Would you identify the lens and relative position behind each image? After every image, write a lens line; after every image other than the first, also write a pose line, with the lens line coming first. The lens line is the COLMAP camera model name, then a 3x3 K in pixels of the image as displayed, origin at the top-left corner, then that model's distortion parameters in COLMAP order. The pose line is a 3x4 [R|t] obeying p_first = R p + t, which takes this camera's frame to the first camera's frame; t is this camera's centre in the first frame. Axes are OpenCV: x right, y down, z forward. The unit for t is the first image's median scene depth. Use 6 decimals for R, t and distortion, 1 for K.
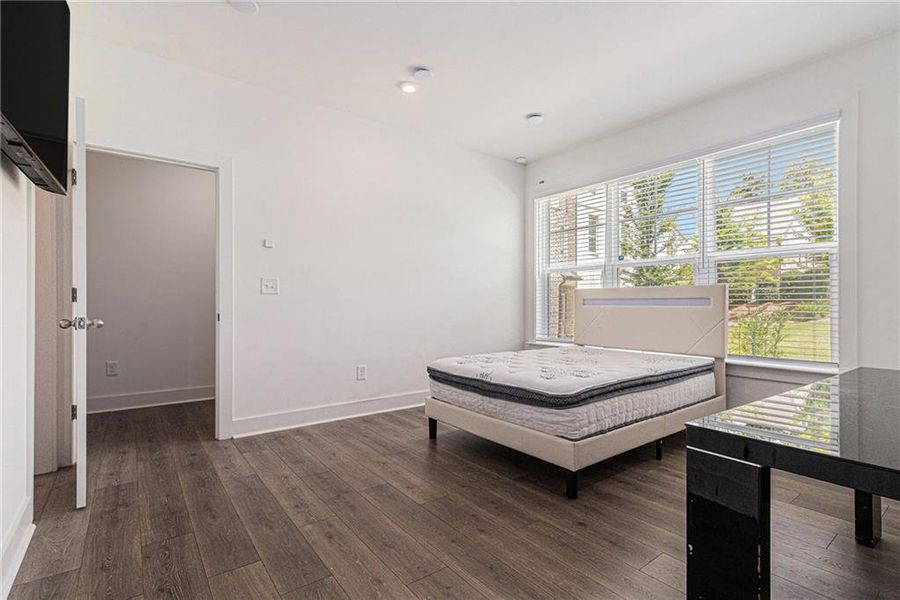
lens RADIAL K [[420.8, 0, 449.4], [0, 420.8, 303.4], [0, 0, 1]] dist [0.004061, 0.001025]
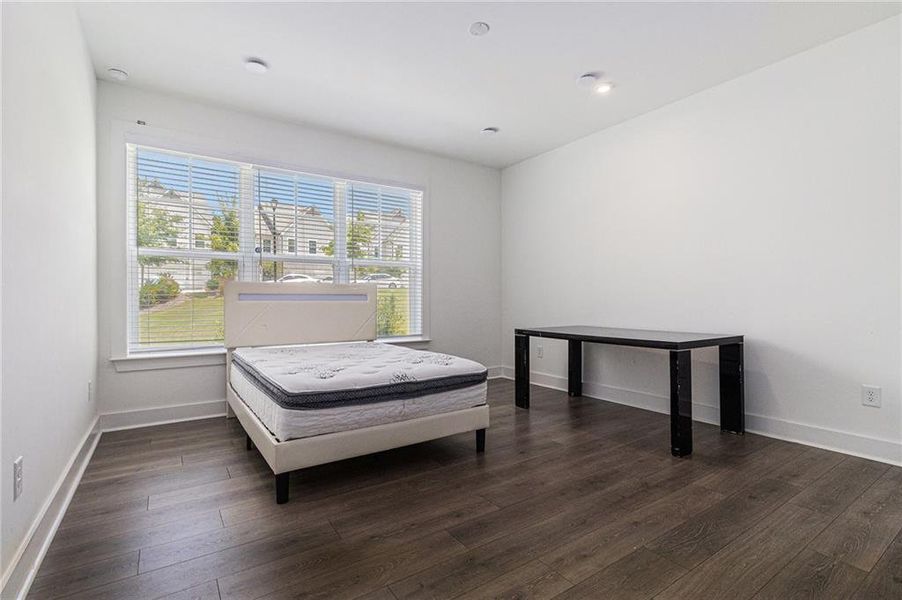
lens RADIAL K [[421.7, 0, 450.3], [0, 421.7, 299.3], [0, 0, 1]] dist [0.004061, 0.001025]
pose [[0.052629, 0.001779, 0.998613, -0.849427], [-0.003180, 0.999994, -0.001614, 0.003282], [-0.998609, -0.003091, 0.052634, 0.874946]]
